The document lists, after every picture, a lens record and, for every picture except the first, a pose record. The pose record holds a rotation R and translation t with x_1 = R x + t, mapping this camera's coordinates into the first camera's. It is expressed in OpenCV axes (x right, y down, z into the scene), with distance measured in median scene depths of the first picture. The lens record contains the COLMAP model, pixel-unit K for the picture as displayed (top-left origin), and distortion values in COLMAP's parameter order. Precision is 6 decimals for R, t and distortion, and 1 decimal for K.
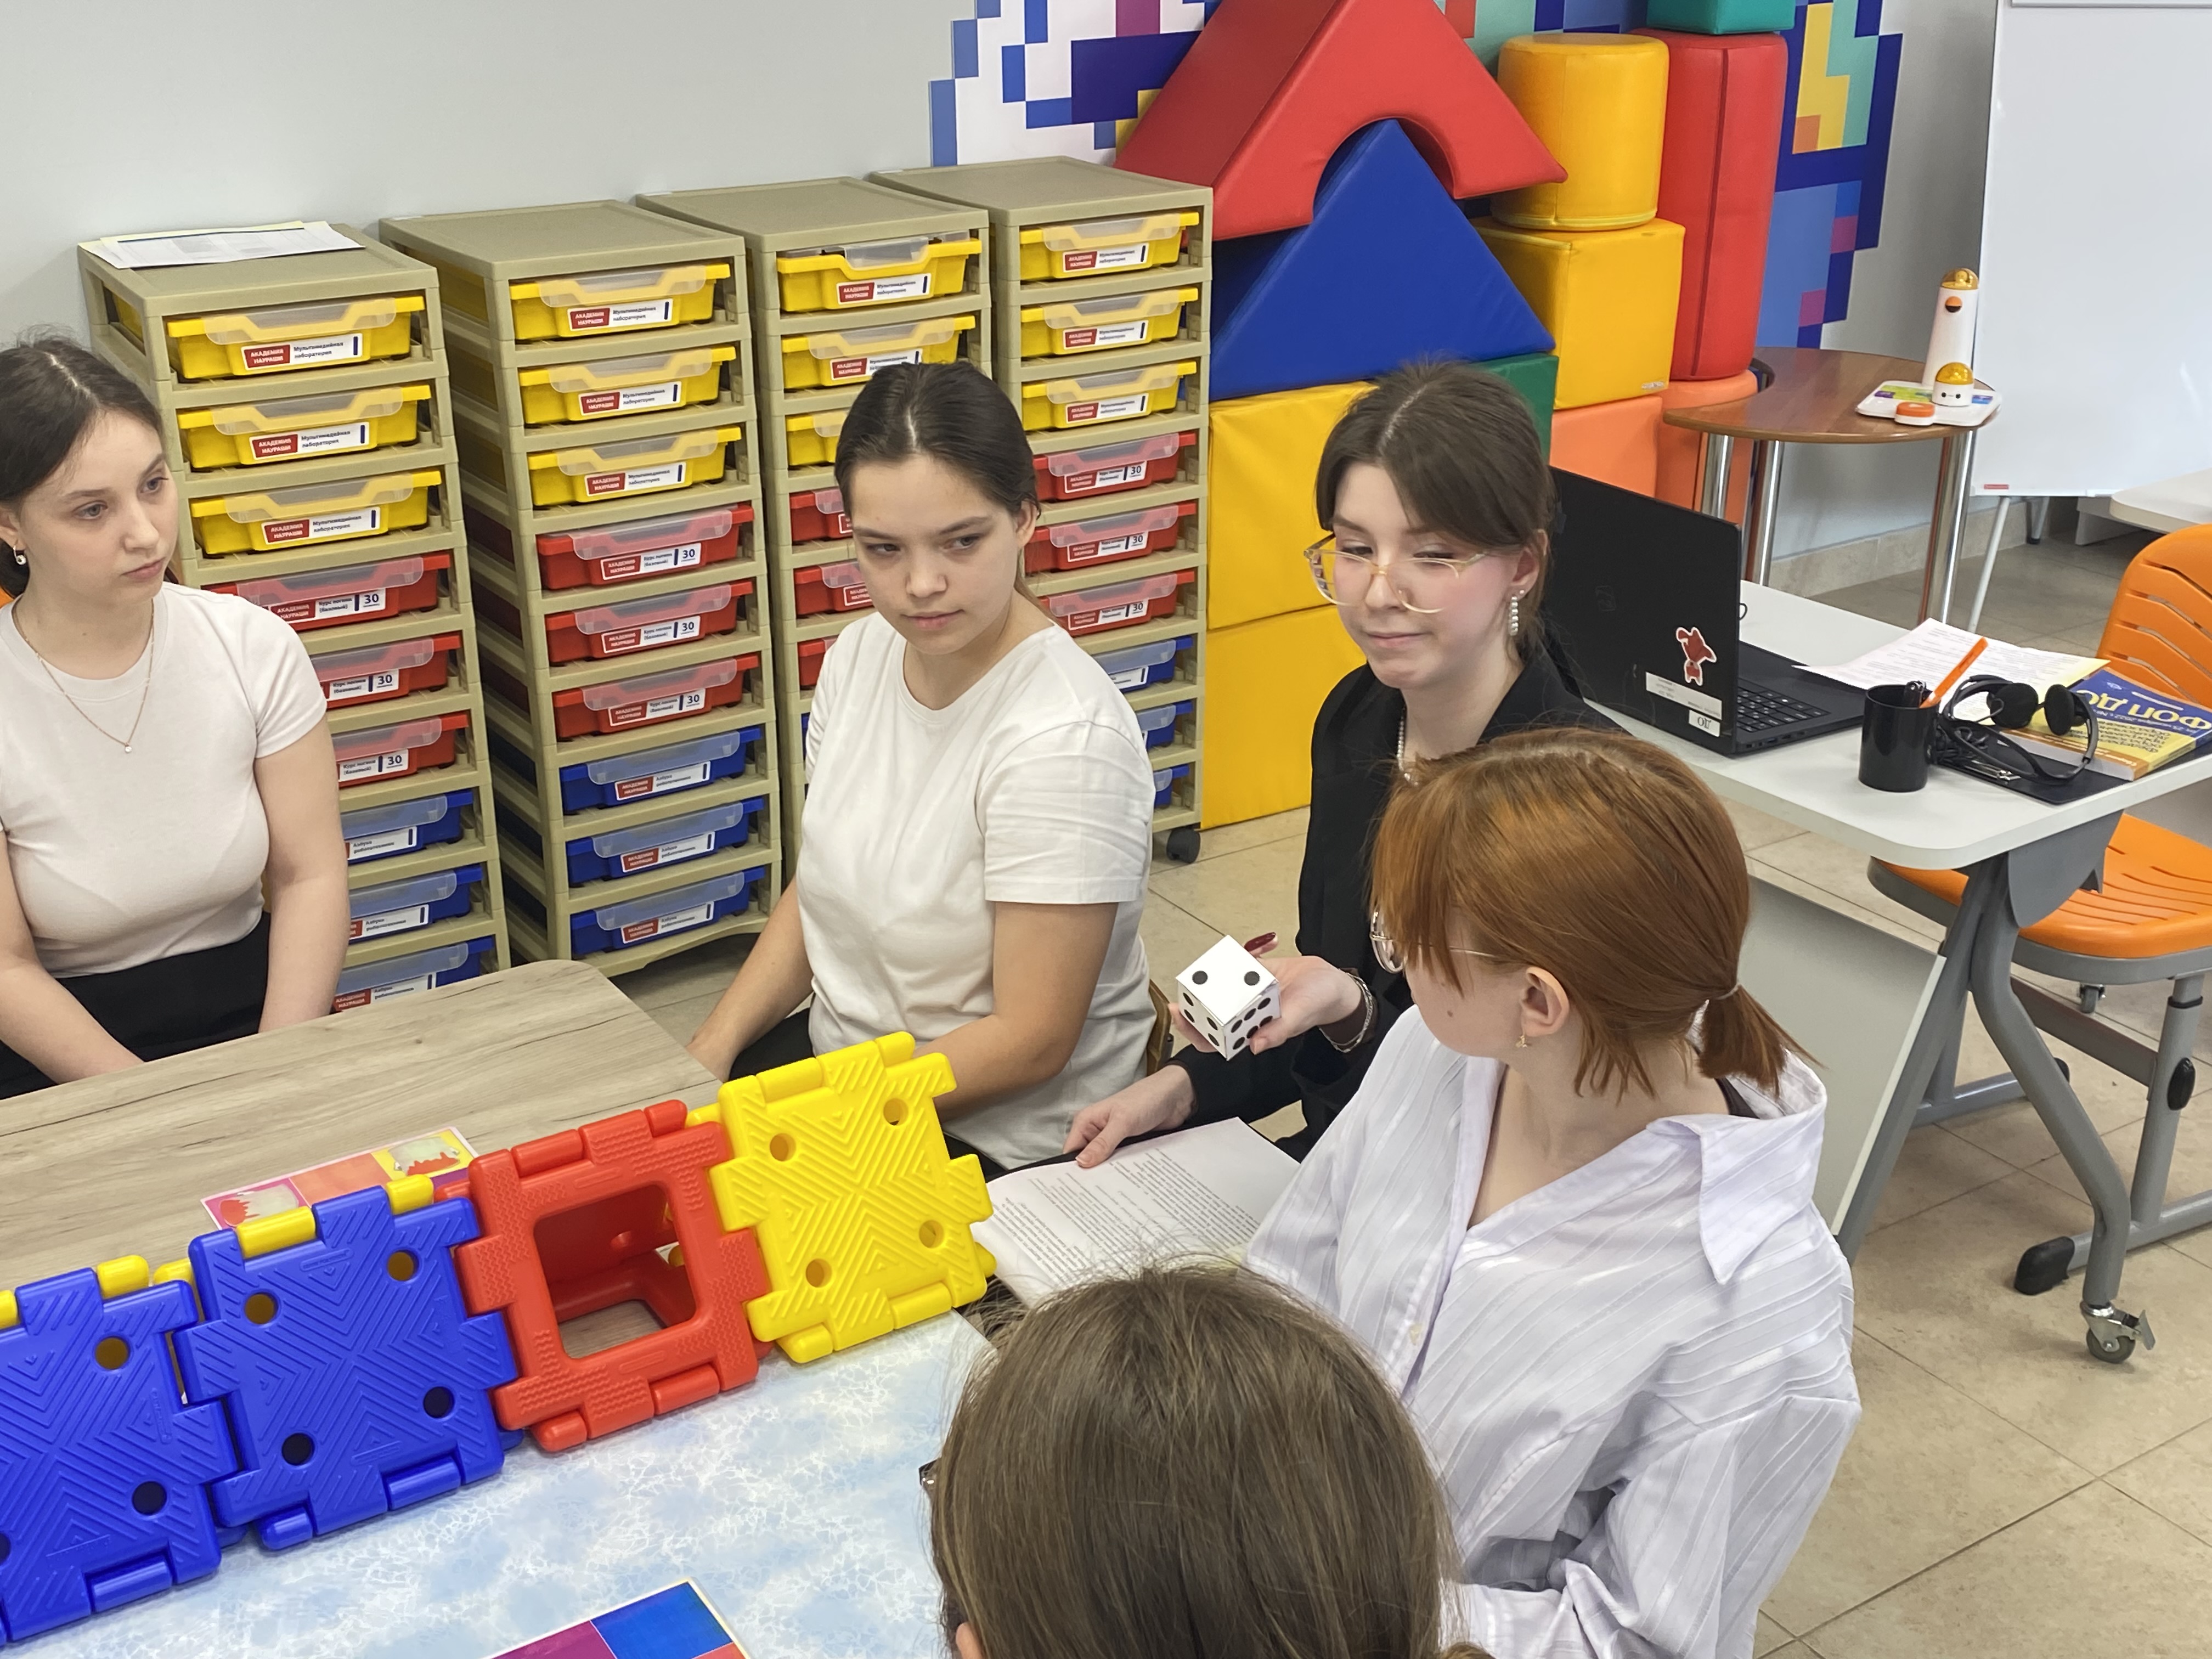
lens RADIAL K [[2436.6, 0, 1058.8], [0, 2436.6, 822.0], [0, 0, 1]] dist [0.161922, -0.325738]
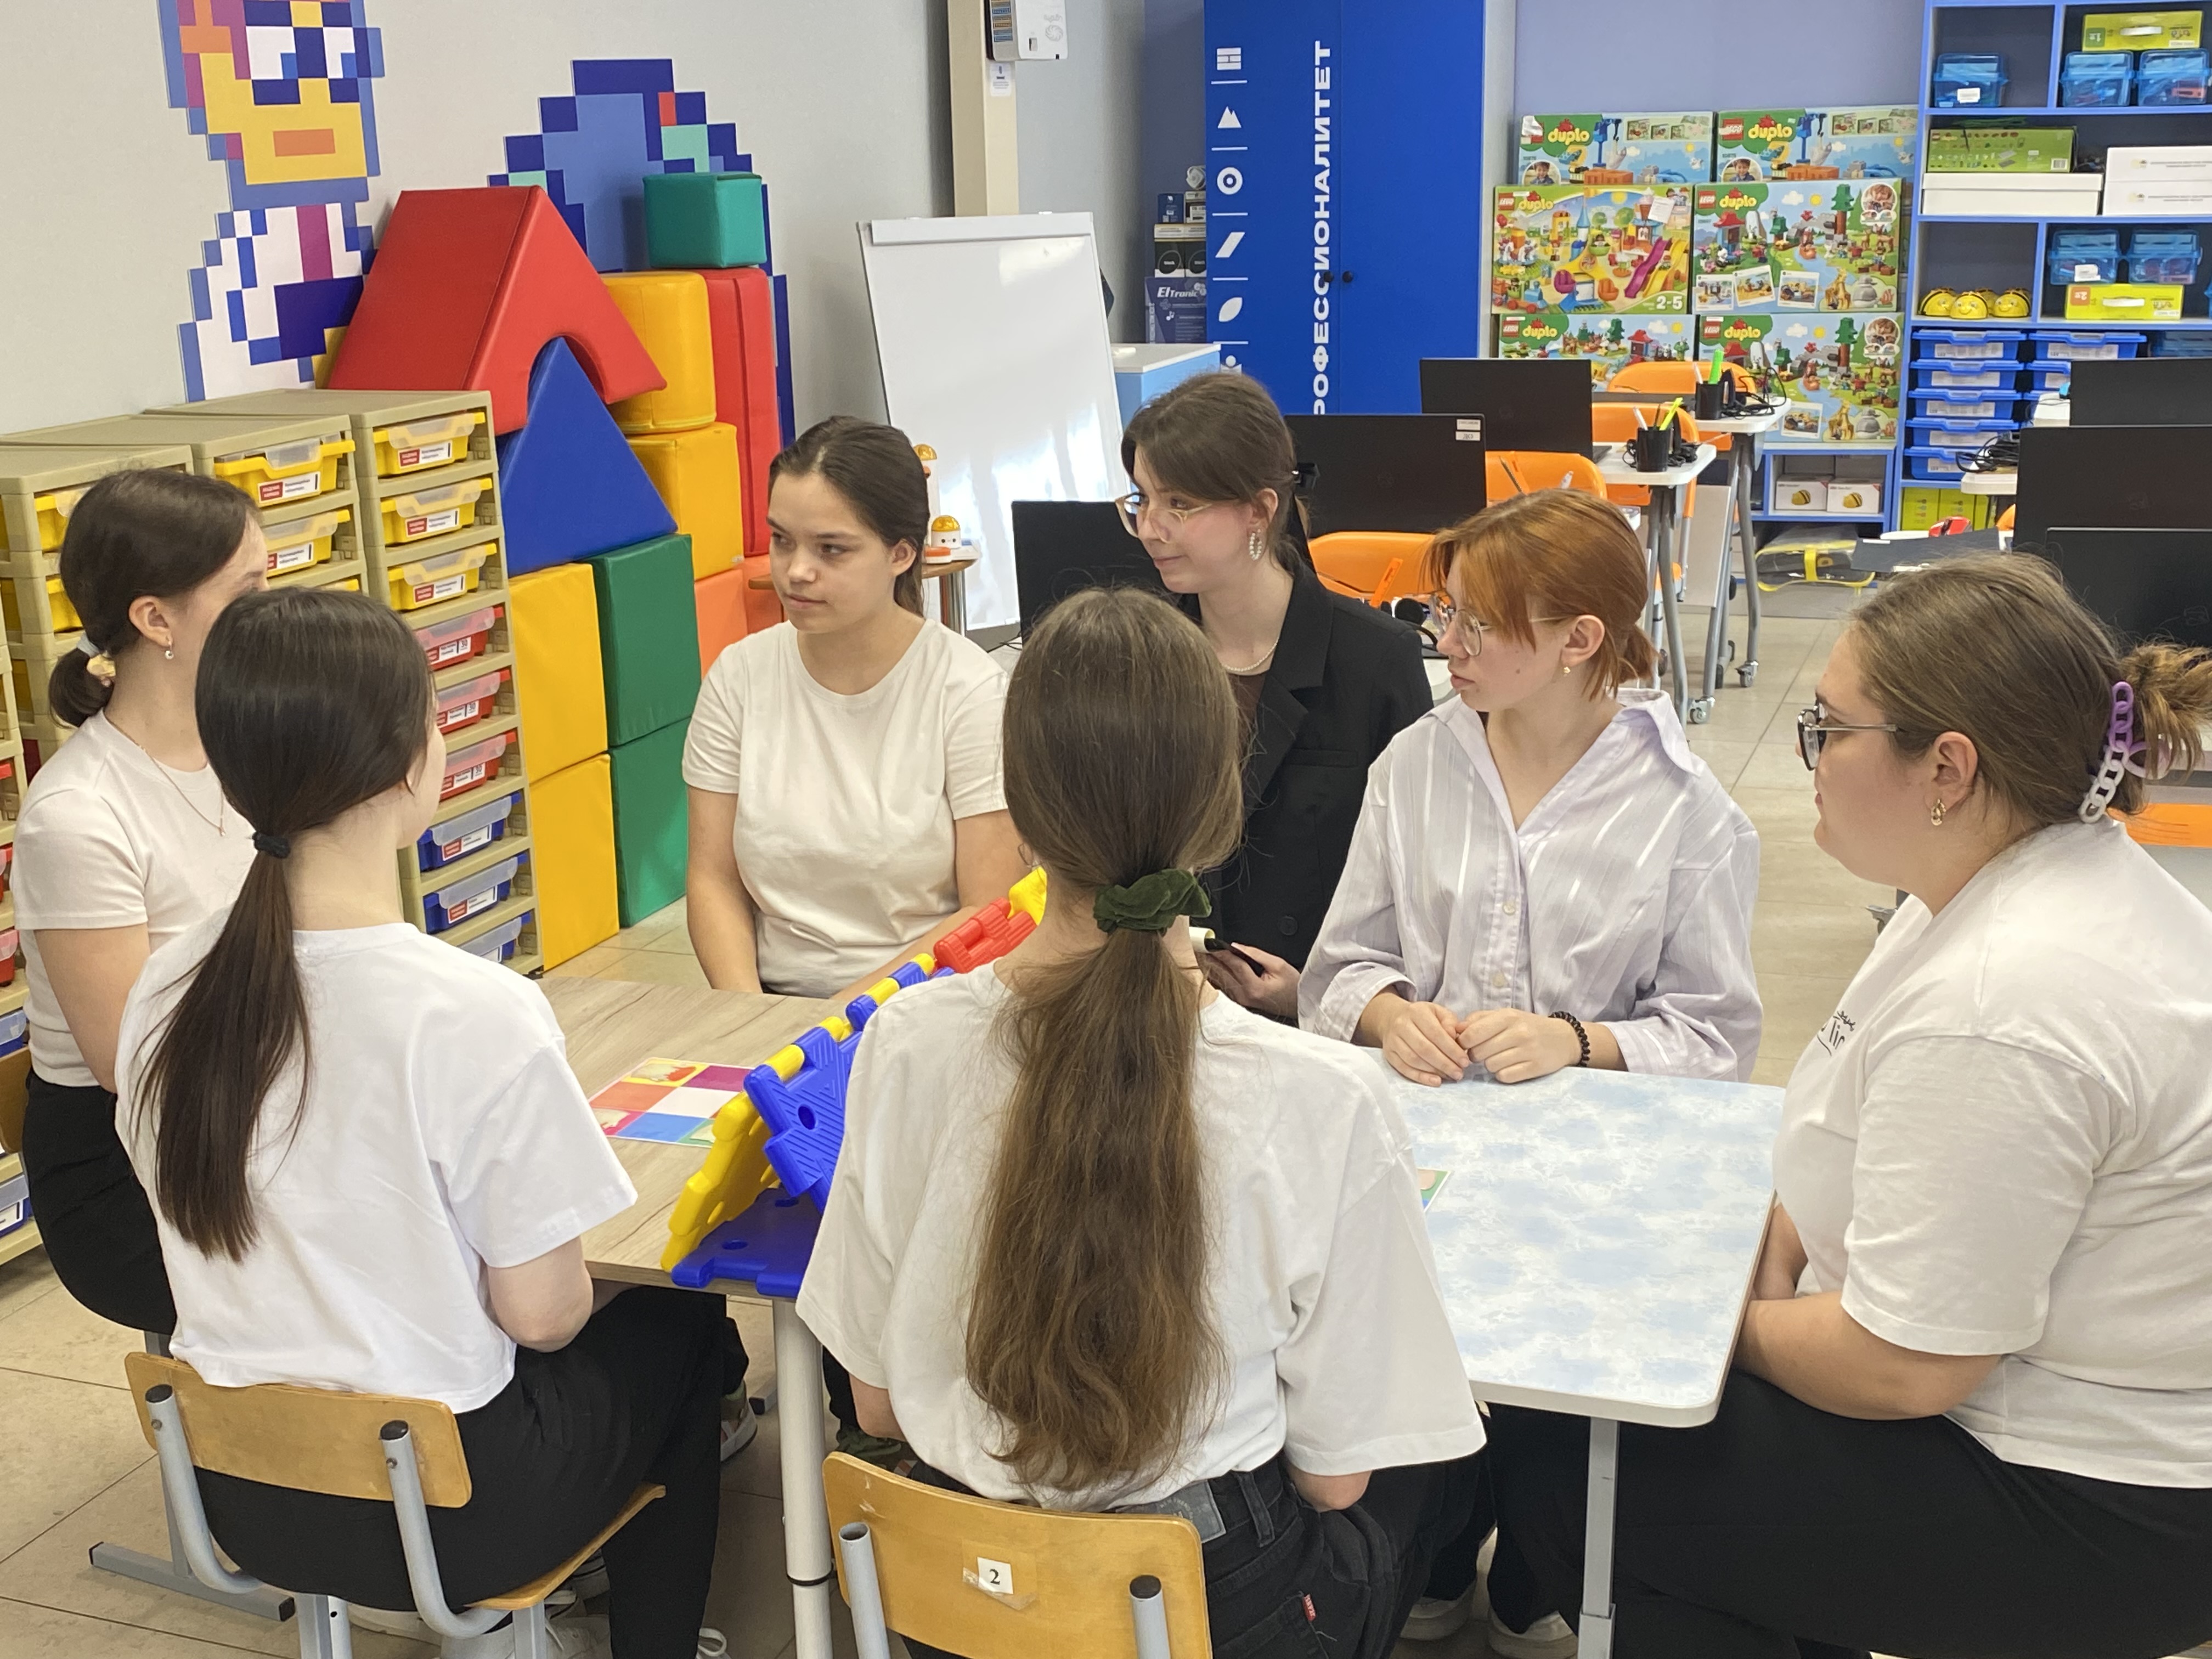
lens RADIAL K [[2653.7, 0, 1042.9], [0, 2653.7, 877.2], [0, 0, 1]] dist [0.139281, -0.389579]
pose [[0.806095, -0.180233, 0.563673, -0.470293], [0.254117, 0.965628, -0.054650, 0.092632], [-0.534449, 0.187292, 0.824188, -0.115569]]
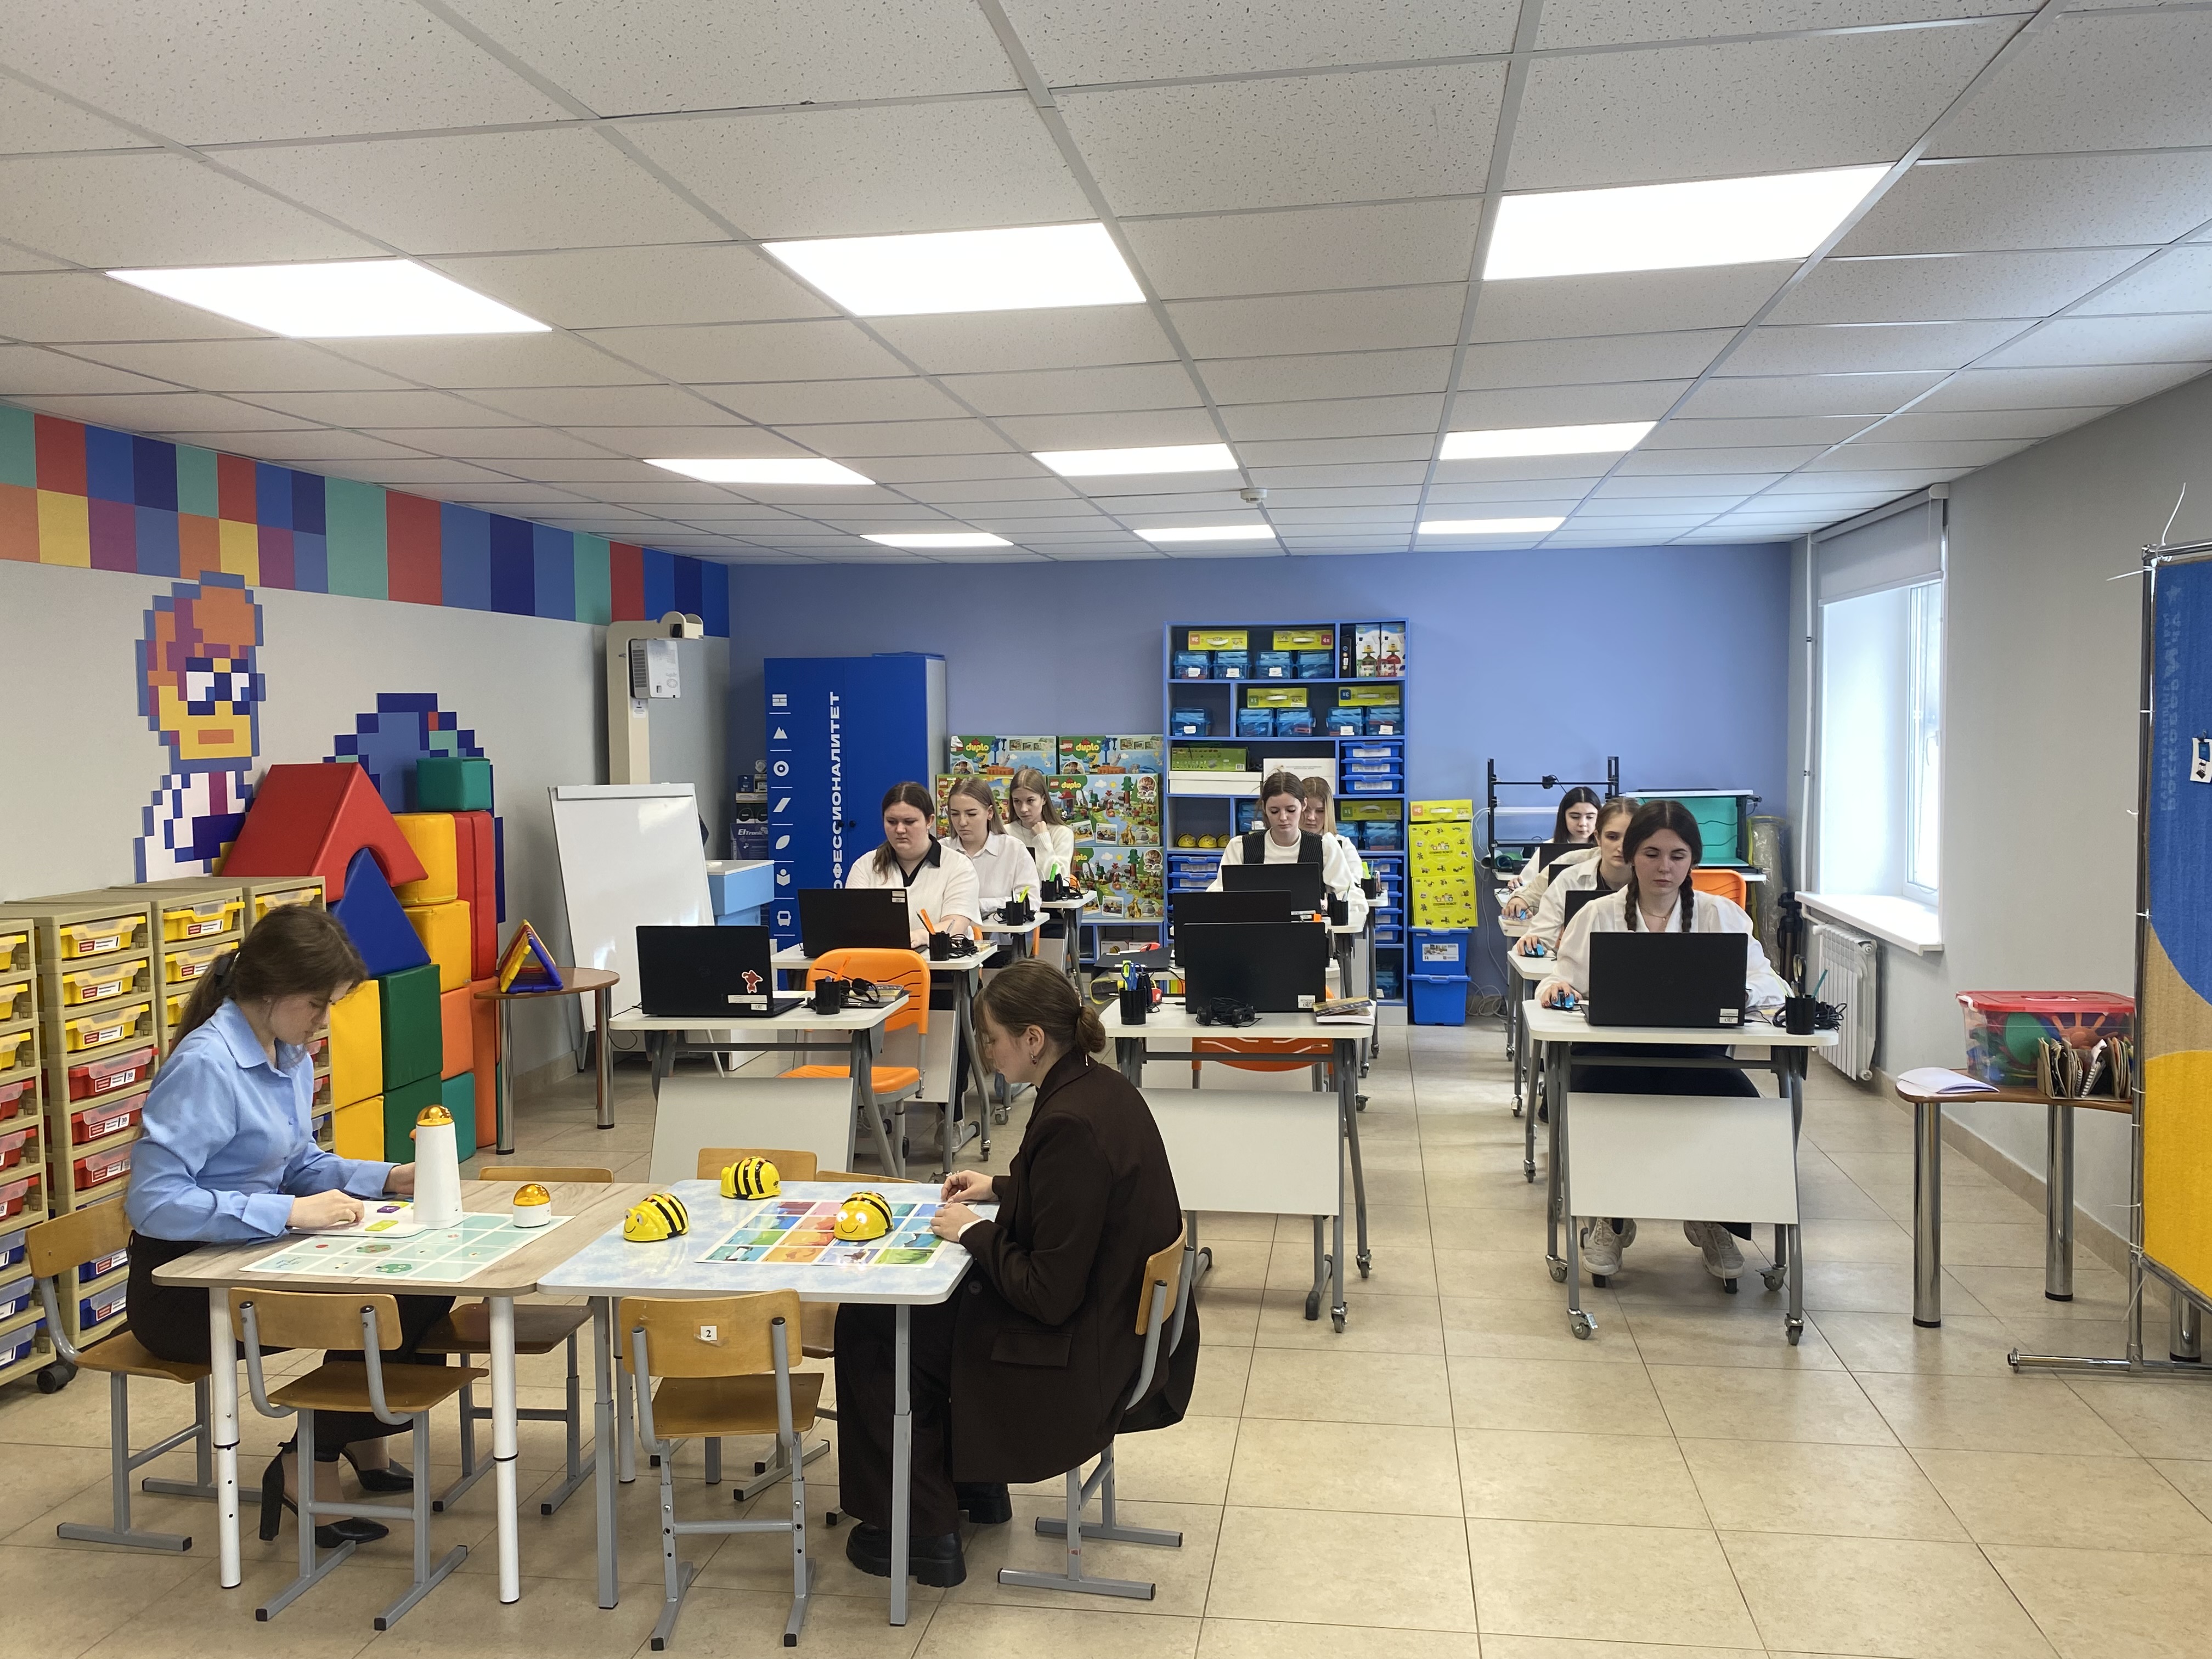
lens RADIAL K [[1826.8, 0, 1077.4], [0, 1826.8, 831.5], [0, 0, 1]] dist [0.106711, -0.172090]
pose [[0.662510, -0.045816, 0.747651, -0.643042], [0.299324, 0.931165, -0.208176, 0.195848], [-0.686649, 0.361708, 0.630620, -0.354594]]
